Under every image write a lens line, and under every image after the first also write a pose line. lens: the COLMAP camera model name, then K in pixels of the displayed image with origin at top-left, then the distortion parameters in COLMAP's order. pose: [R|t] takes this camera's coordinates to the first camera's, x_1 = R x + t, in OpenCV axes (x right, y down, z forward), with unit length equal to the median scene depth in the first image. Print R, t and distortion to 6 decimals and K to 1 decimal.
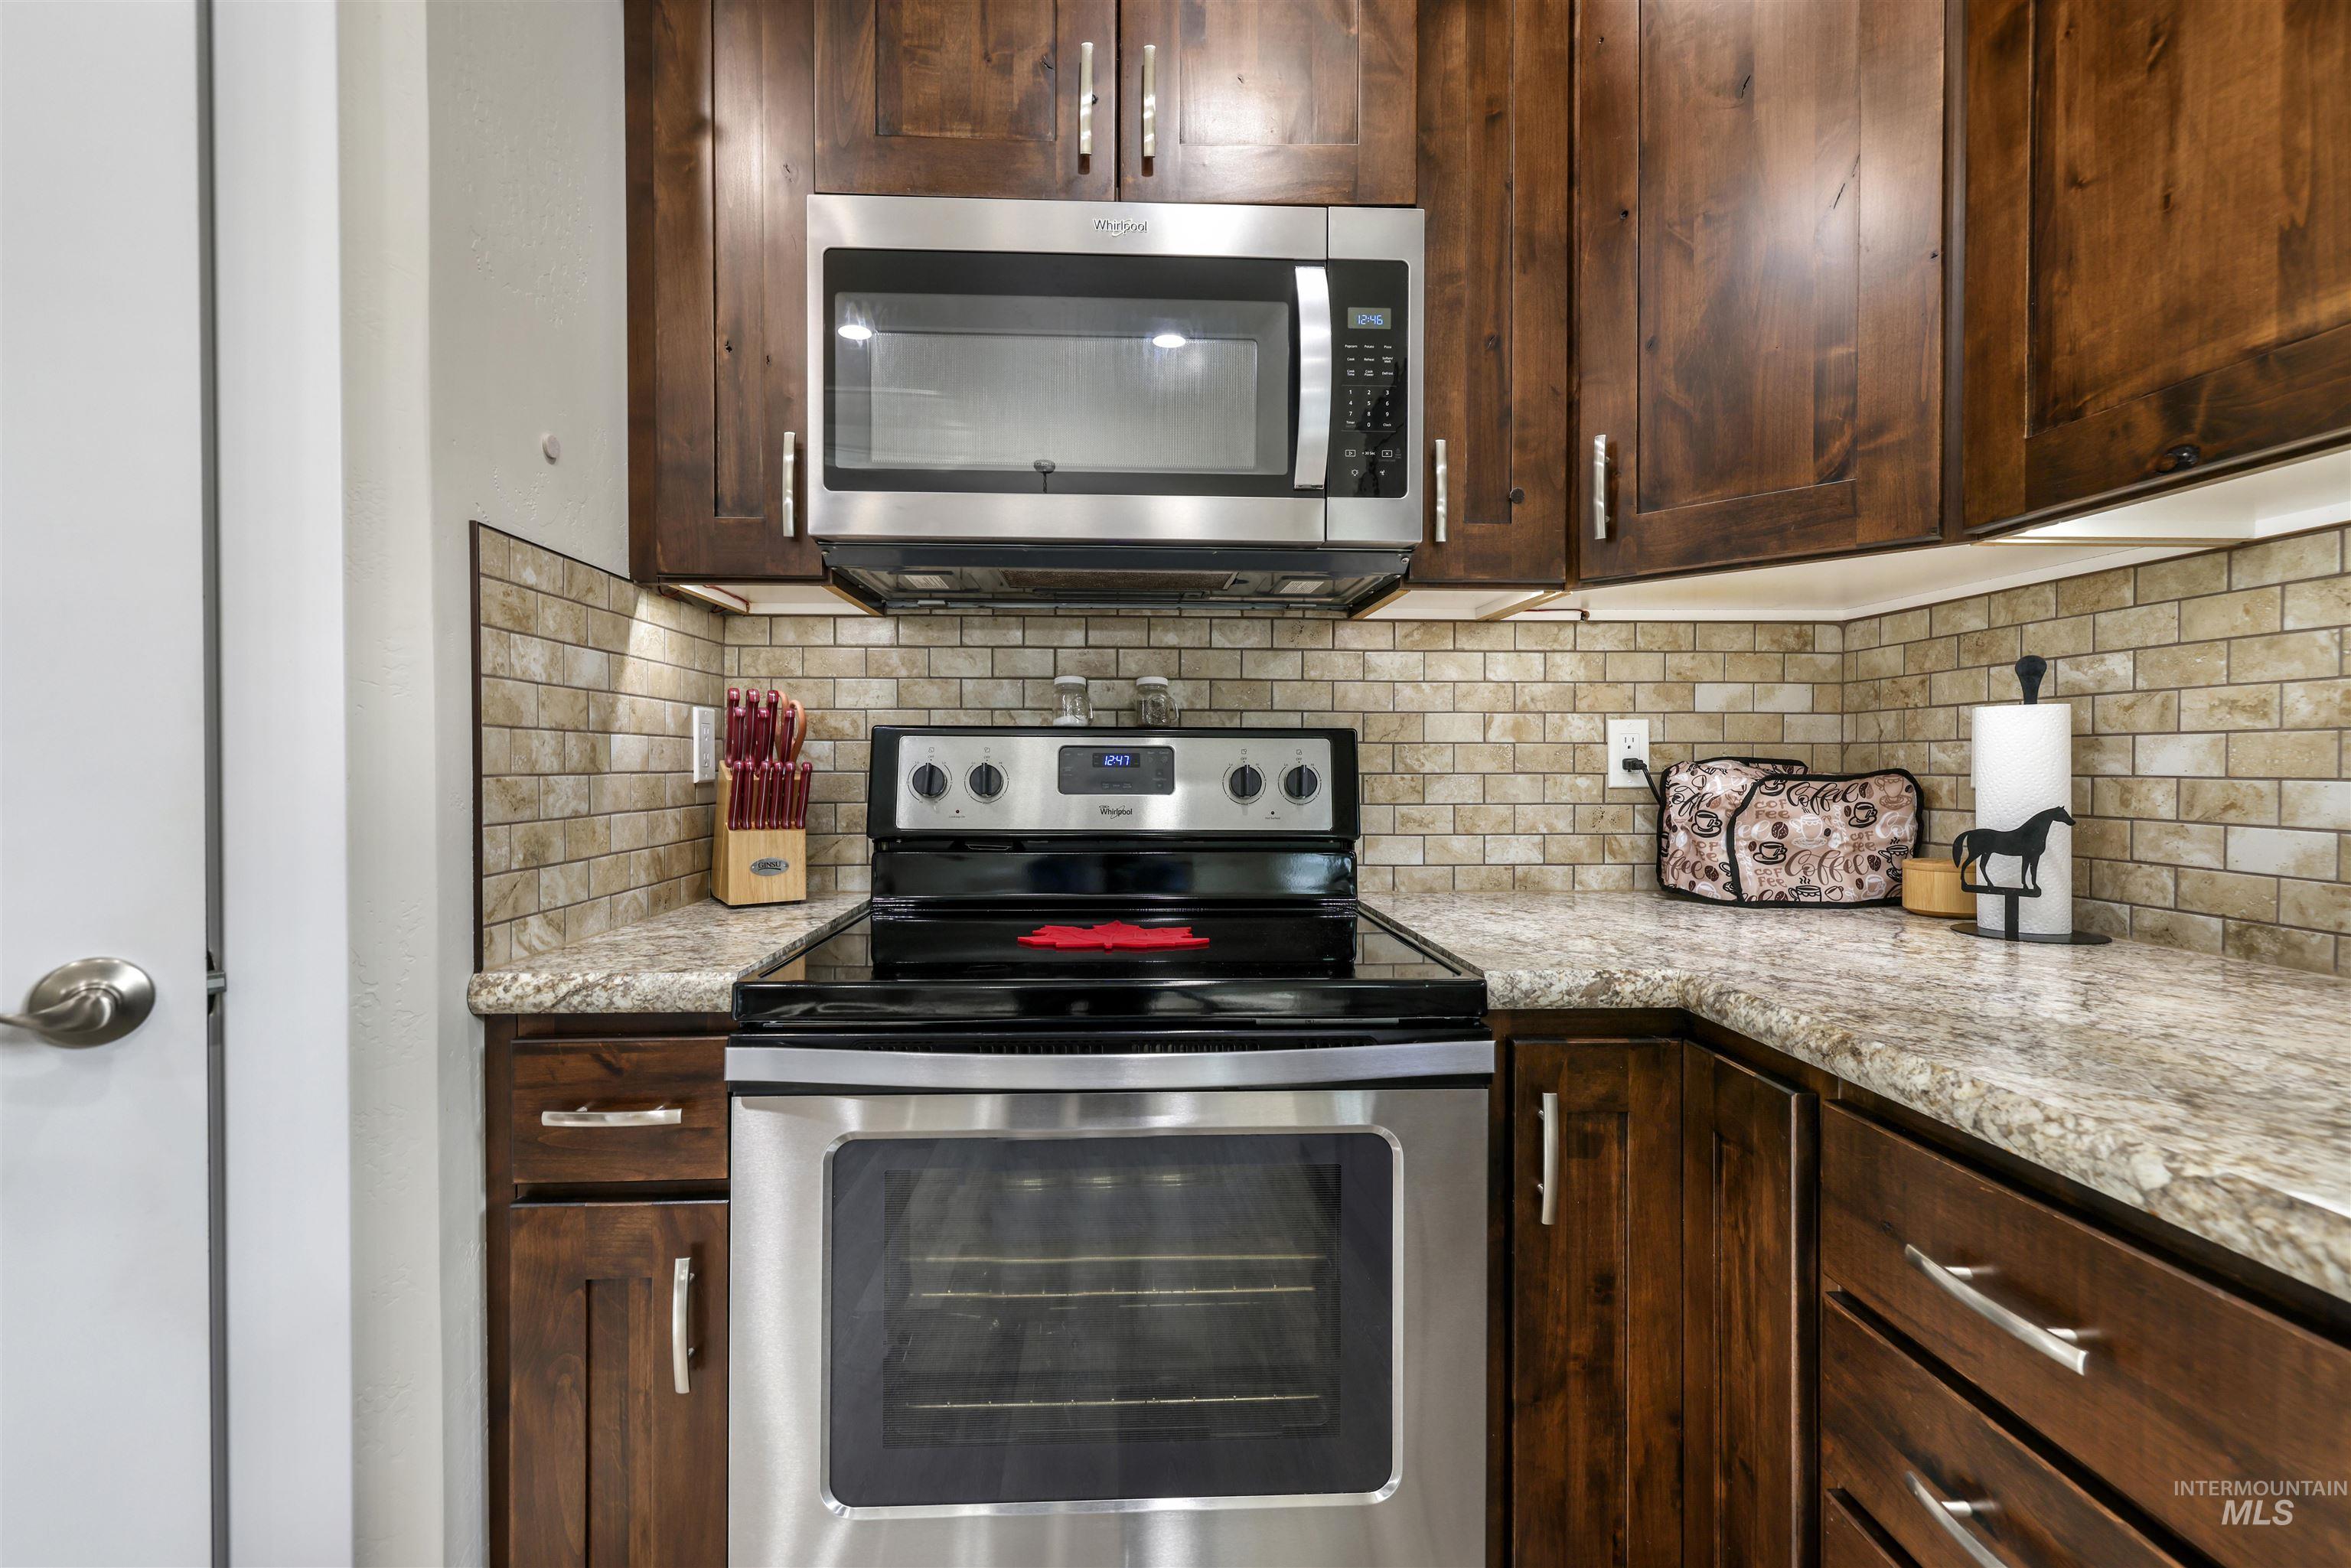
lens RADIAL K [[1008.7, 0, 1192.6], [0, 1008.7, 777.4], [0, 0, 1]] dist [0.007069, -0.001546]
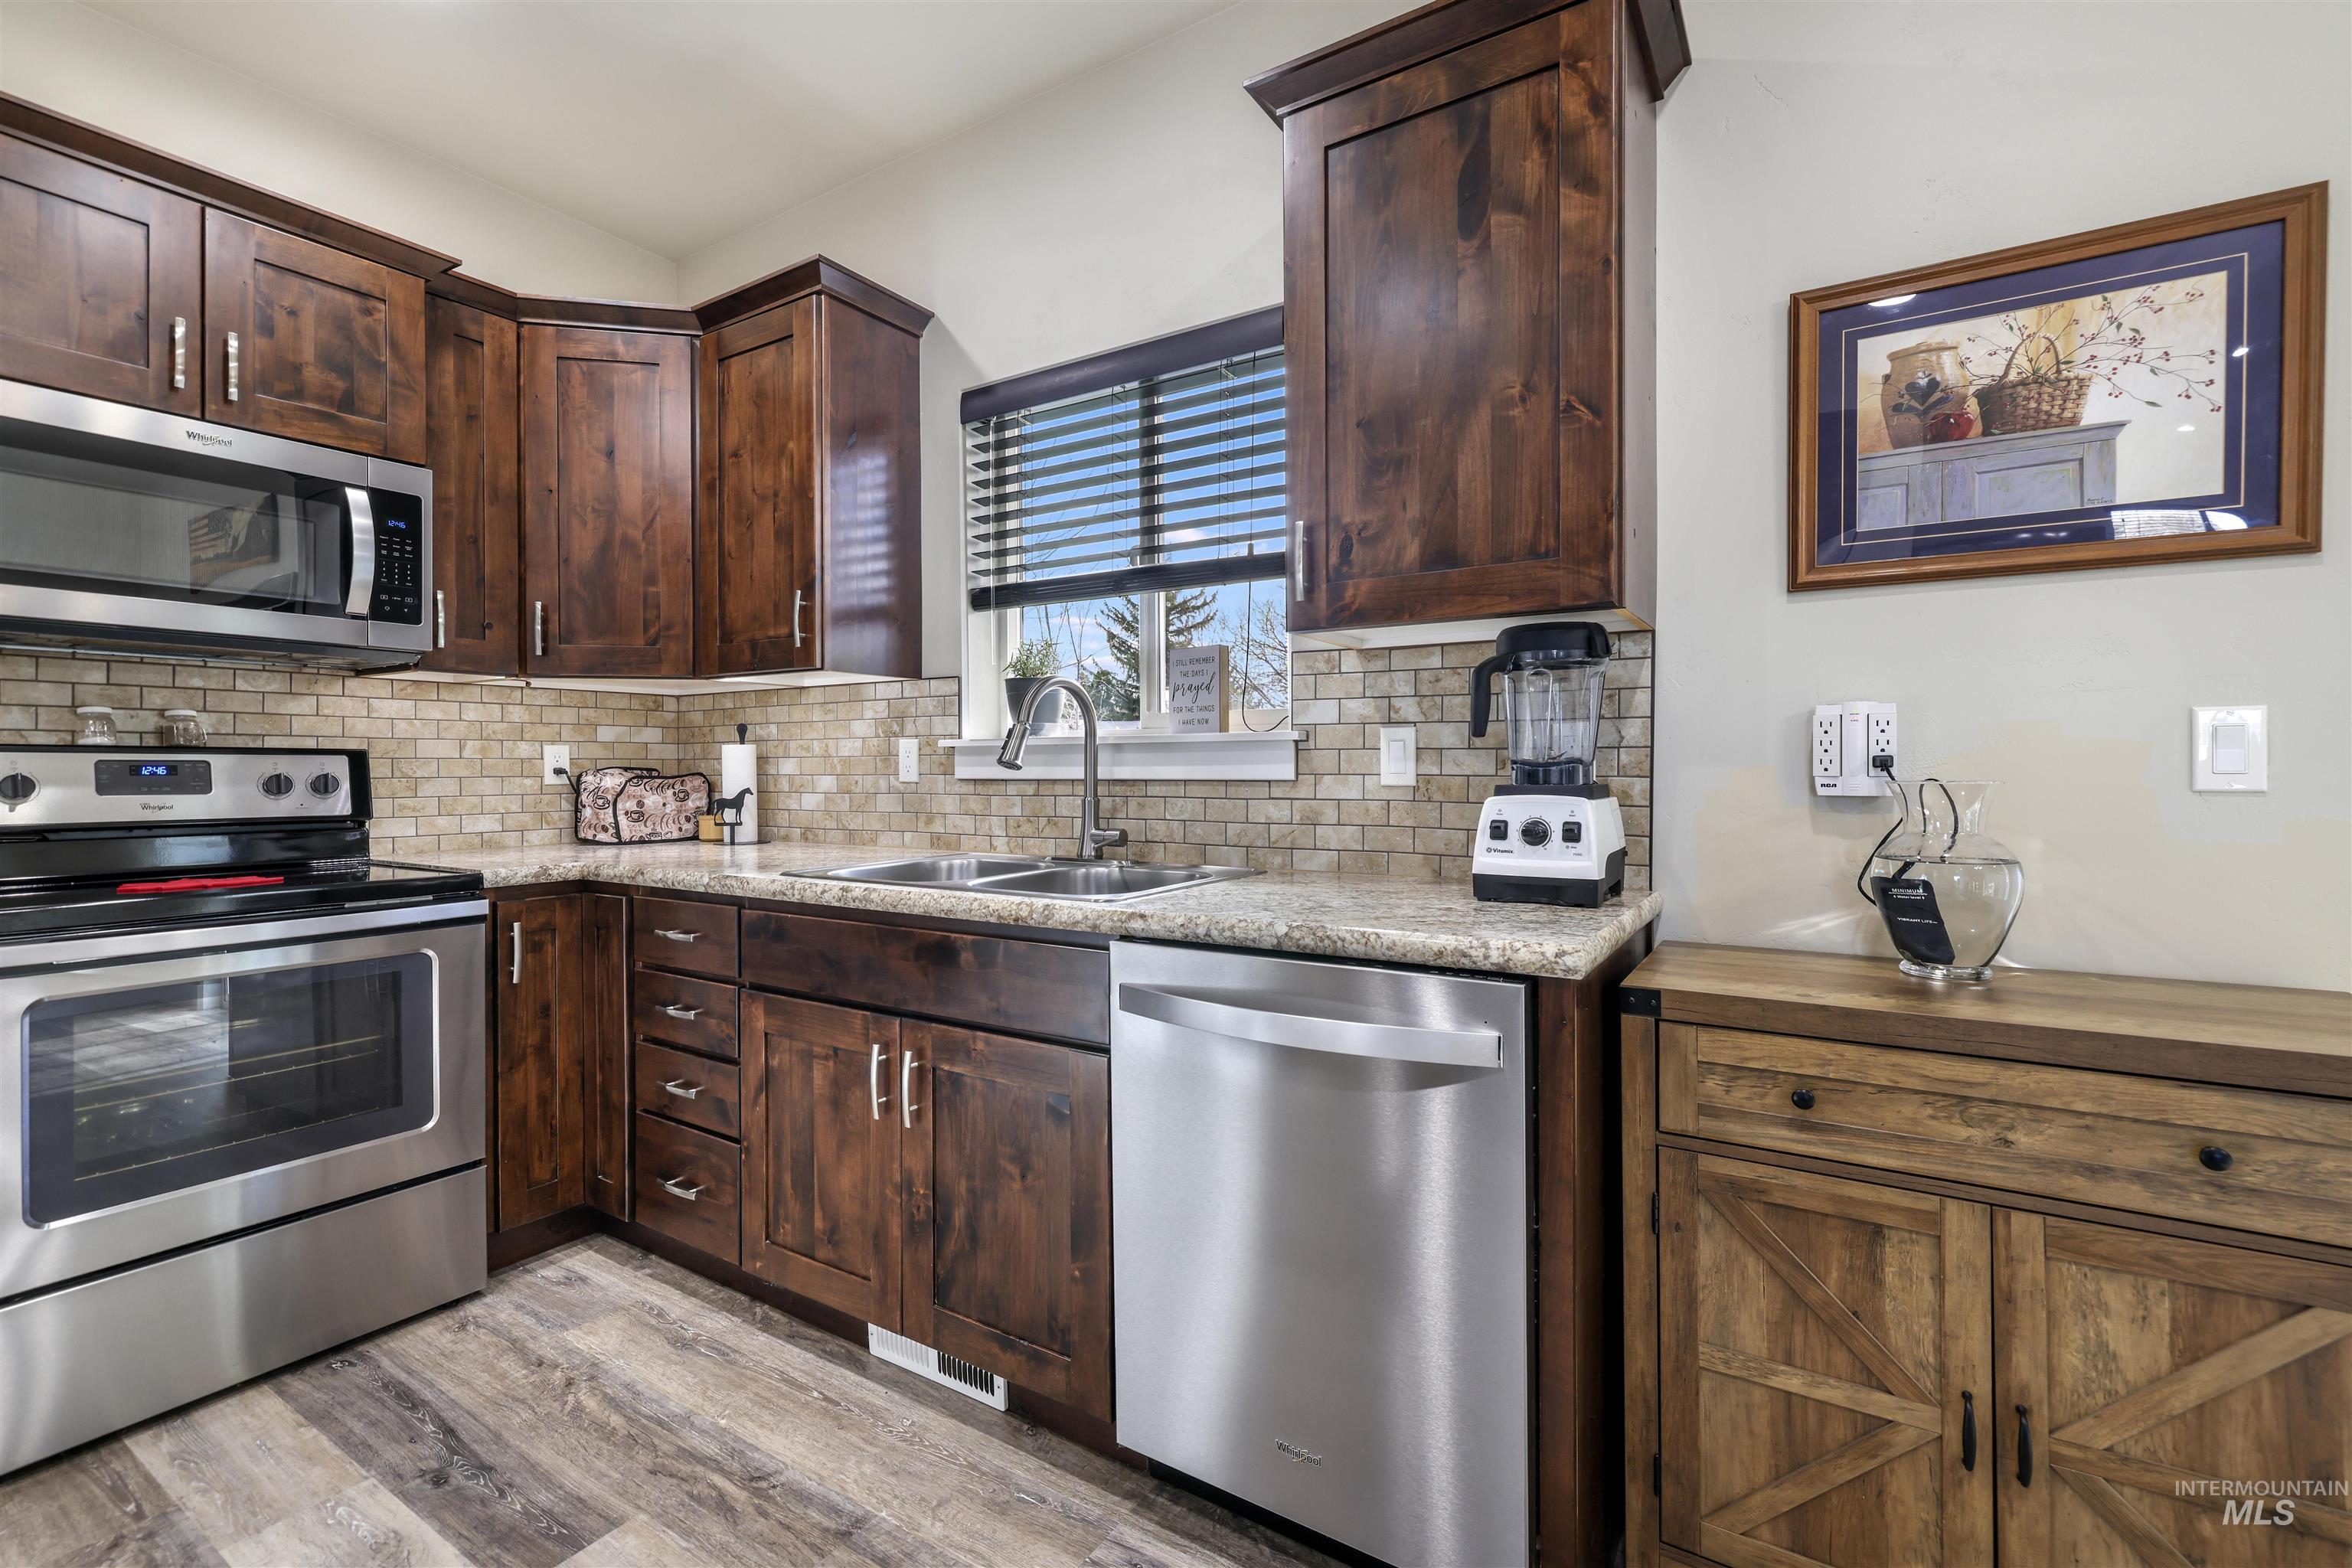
lens RADIAL K [[1009.2, 0, 1170.5], [0, 1009.2, 765.6], [0, 0, 1]] dist [0.007069, -0.001546]
pose [[0.584187, -0.002199, 0.811616, -0.460269], [0.016004, 0.999833, -0.008810, 0.012247], [-0.811461, 0.018136, 0.584125, -1.103384]]
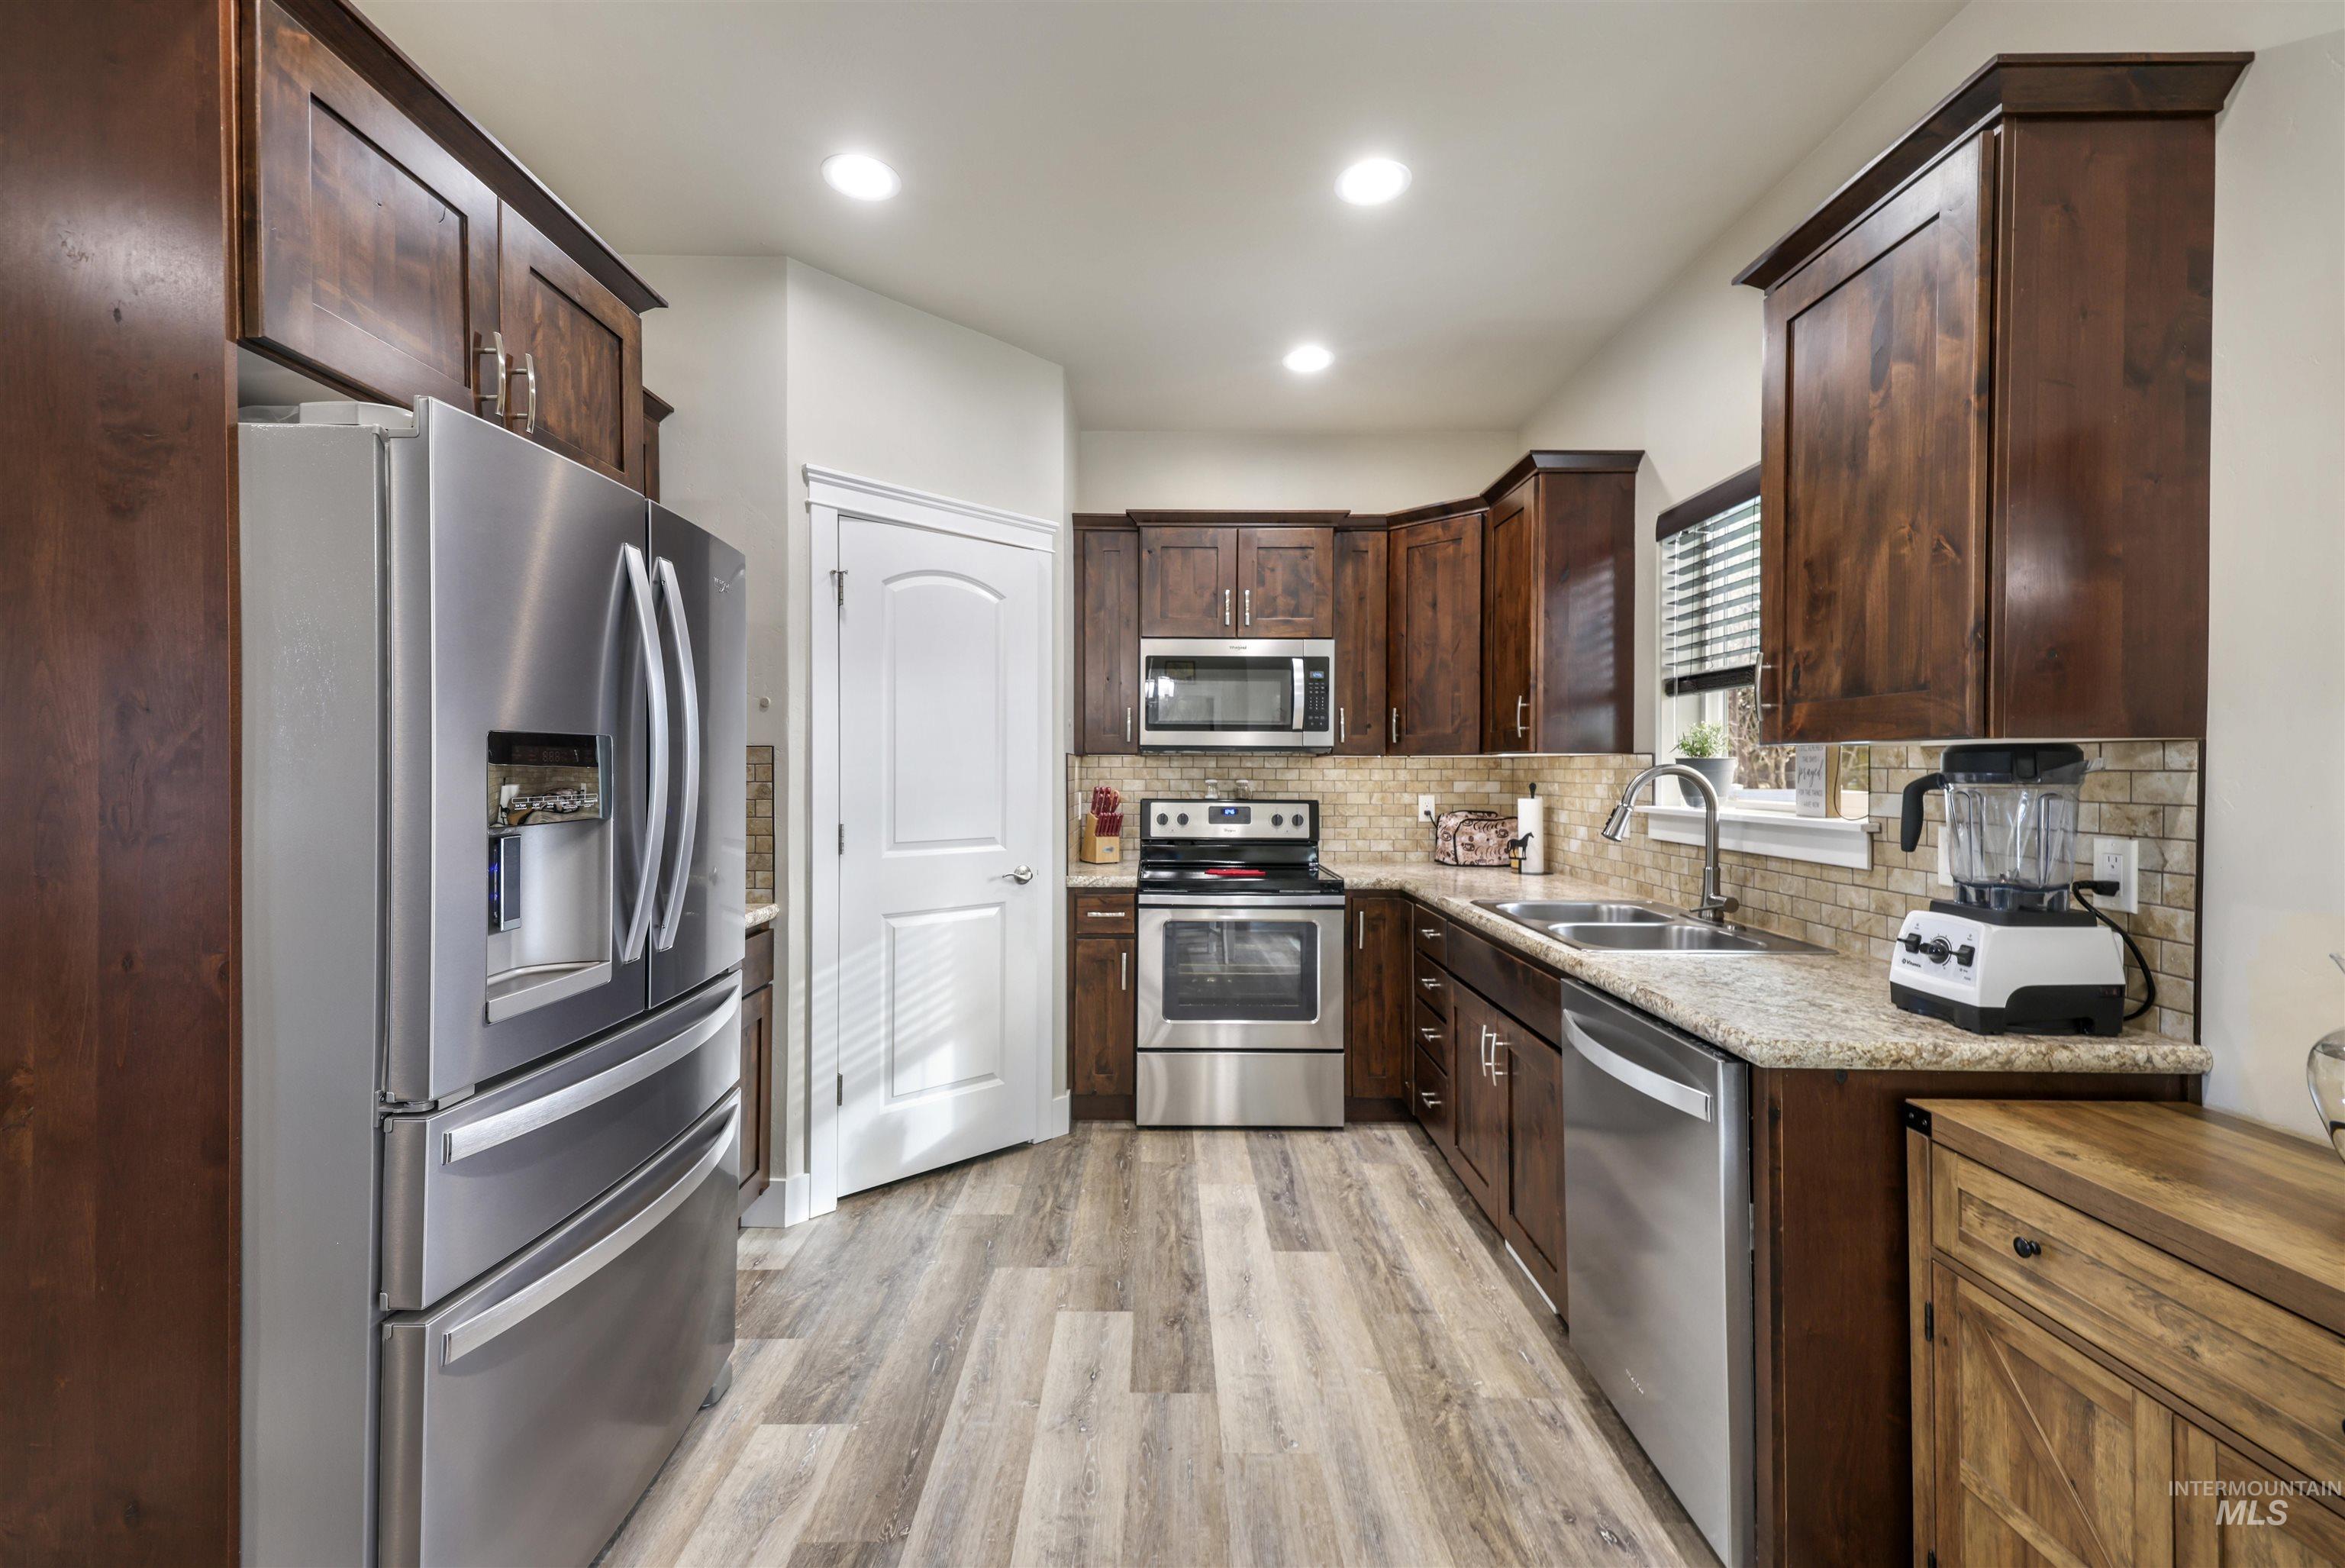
lens RADIAL K [[1006.2, 0, 1172.0], [0, 1006.2, 749.6], [0, 0, 1]] dist [0.007069, -0.001546]
pose [[0.998799, 0.002153, -0.048953, -0.115059], [-0.003742, 0.999468, -0.032384, -0.112913], [0.048858, 0.032528, 0.998276, -2.029682]]
